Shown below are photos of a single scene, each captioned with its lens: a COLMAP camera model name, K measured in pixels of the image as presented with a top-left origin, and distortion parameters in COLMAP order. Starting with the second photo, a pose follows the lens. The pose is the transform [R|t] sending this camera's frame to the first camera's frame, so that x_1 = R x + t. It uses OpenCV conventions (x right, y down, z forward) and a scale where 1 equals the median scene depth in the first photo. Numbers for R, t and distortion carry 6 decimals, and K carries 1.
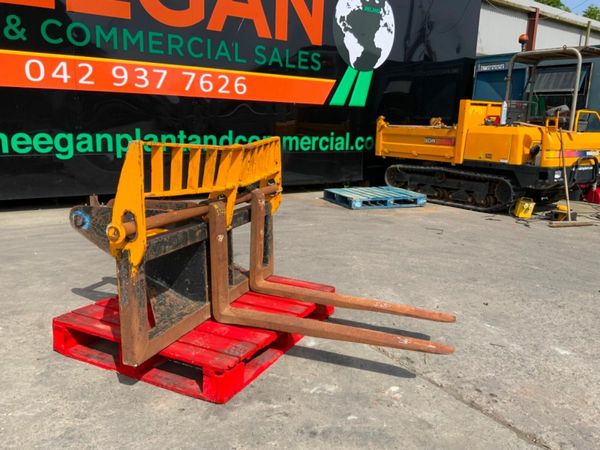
lens RADIAL K [[495.4, 0, 296.4], [0, 495.4, 230.6], [0, 0, 1]] dist [0.071709, -0.132246]
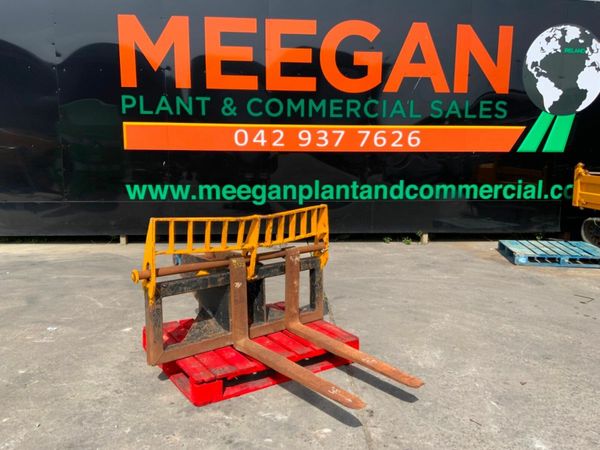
lens RADIAL K [[495.4, 0, 301.1], [0, 495.4, 229.7], [0, 0, 1]] dist [0.071709, -0.132246]
pose [[0.863012, 0.057387, -0.501913, 0.249713], [-0.089395, 0.995196, -0.039921, -0.036202], [0.497211, 0.079321, 0.863996, -0.030628]]
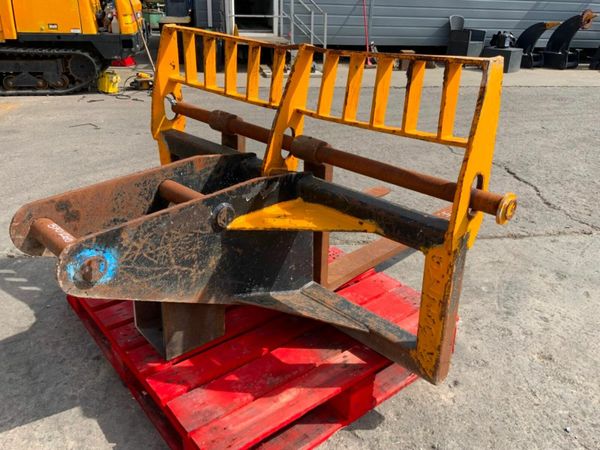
lens RADIAL K [[495.4, 0, 300.6], [0, 495.4, 228.4], [0, 0, 1]] dist [0.071709, -0.132246]
pose [[0.404159, -0.403422, 0.820918, -0.291639], [0.177349, 0.915014, 0.362349, -0.073310], [-0.897331, -0.000858, 0.441357, 0.273931]]
